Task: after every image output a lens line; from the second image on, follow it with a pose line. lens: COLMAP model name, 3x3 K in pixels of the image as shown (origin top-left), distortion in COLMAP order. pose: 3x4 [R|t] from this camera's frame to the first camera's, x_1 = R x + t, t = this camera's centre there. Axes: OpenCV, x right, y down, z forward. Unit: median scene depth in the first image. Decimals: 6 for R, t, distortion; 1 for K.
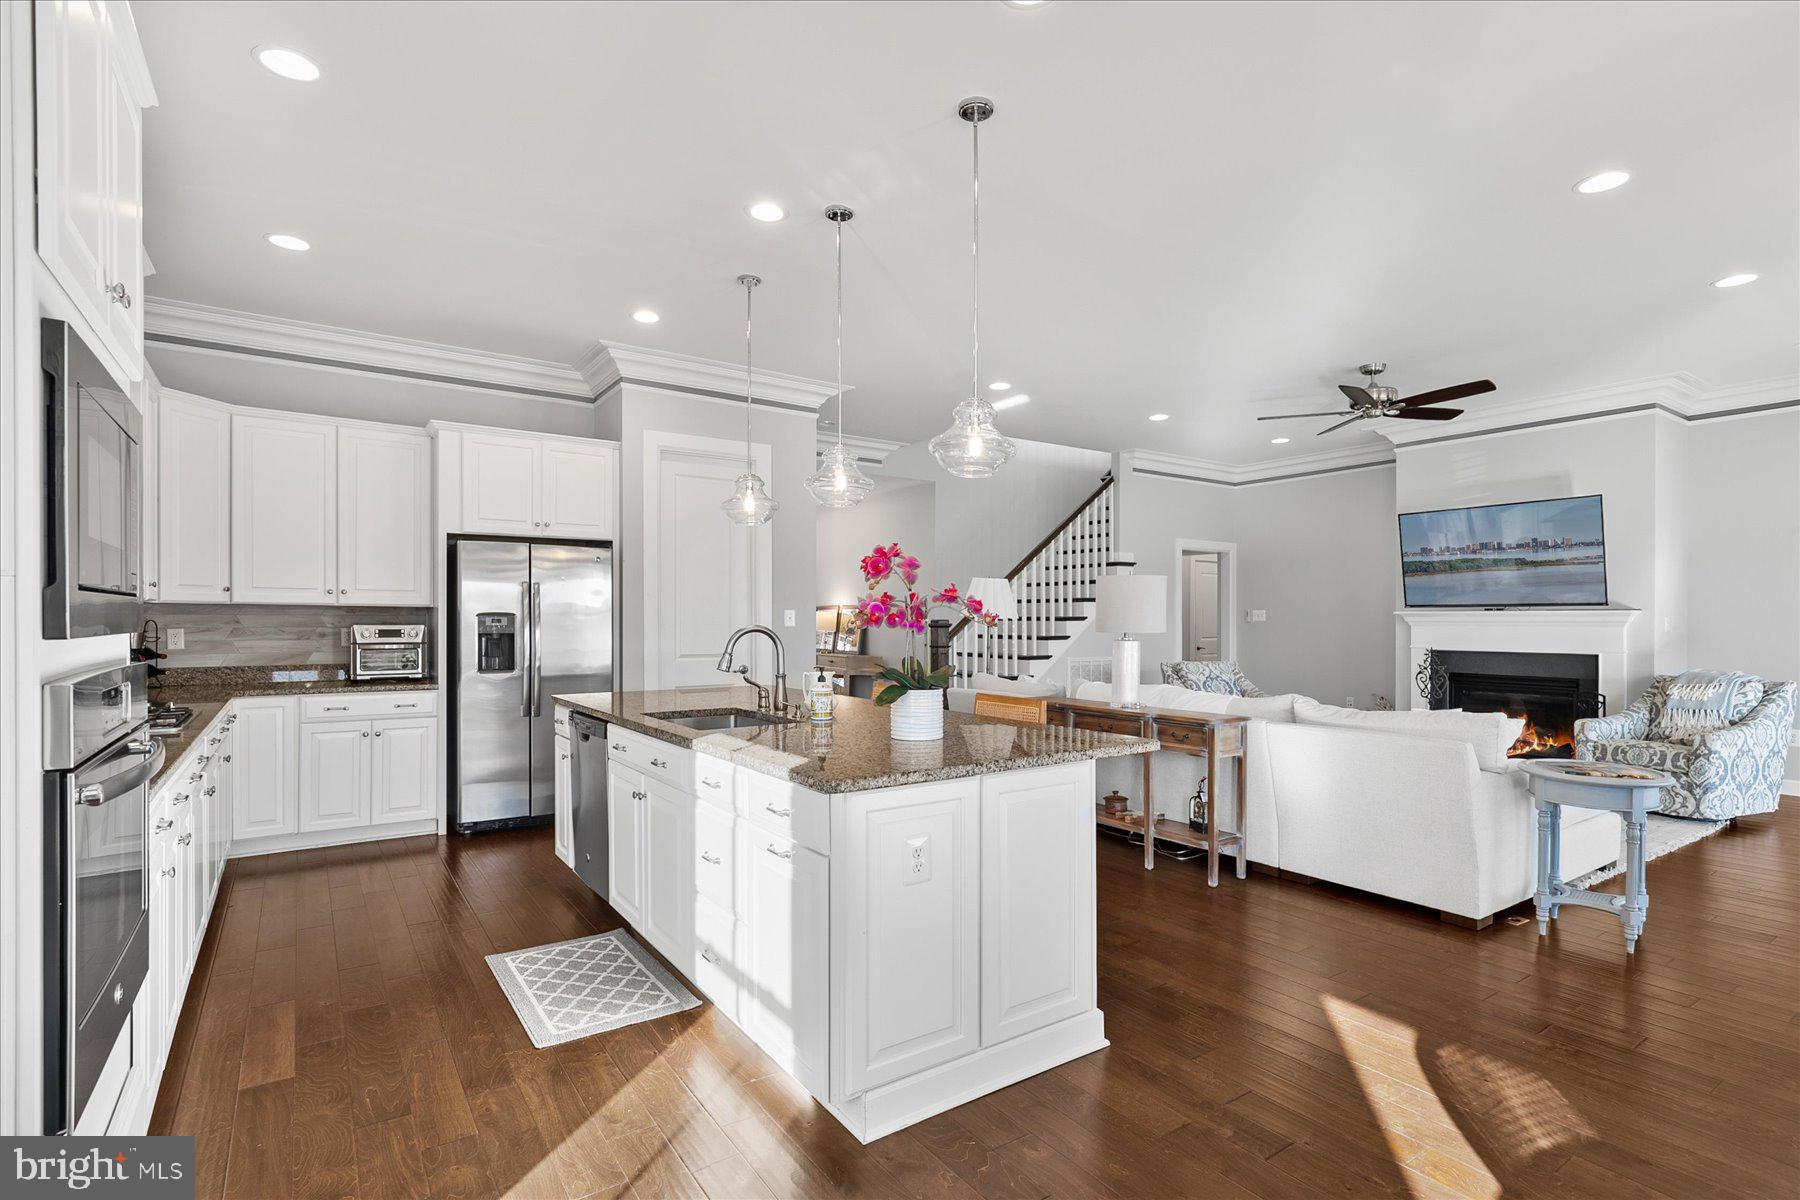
lens RADIAL K [[724.2, 0, 901.2], [0, 724.2, 617.8], [0, 0, 1]] dist [0.015722, -0.005157]
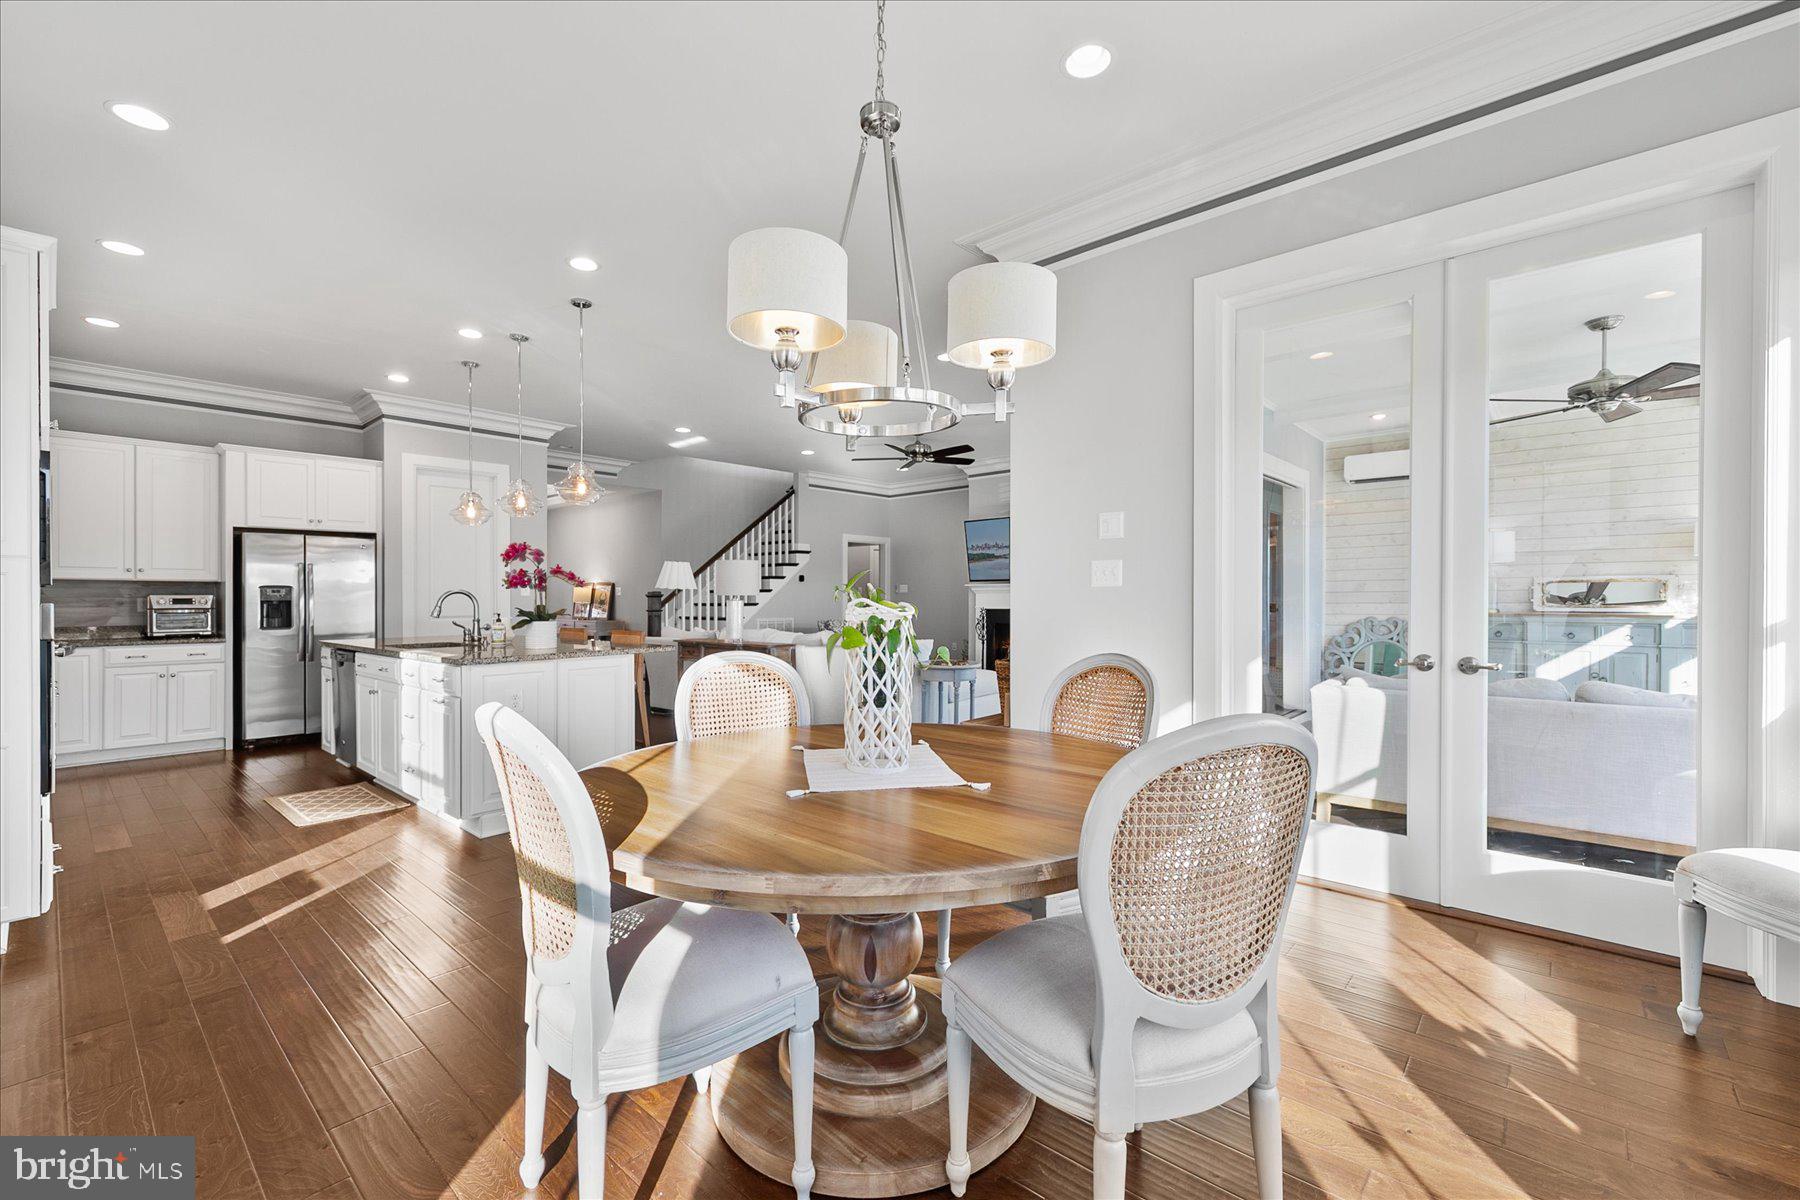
lens RADIAL K [[681.0, 0, 889.9], [0, 681.0, 592.9], [0, 0, 1]] dist [0.006754, -0.000136]
pose [[0.977607, -0.006342, 0.210343, 0.297523], [0.008403, 0.999925, -0.008907, 0.027764], [-0.210271, 0.010475, 0.977587, -0.494912]]
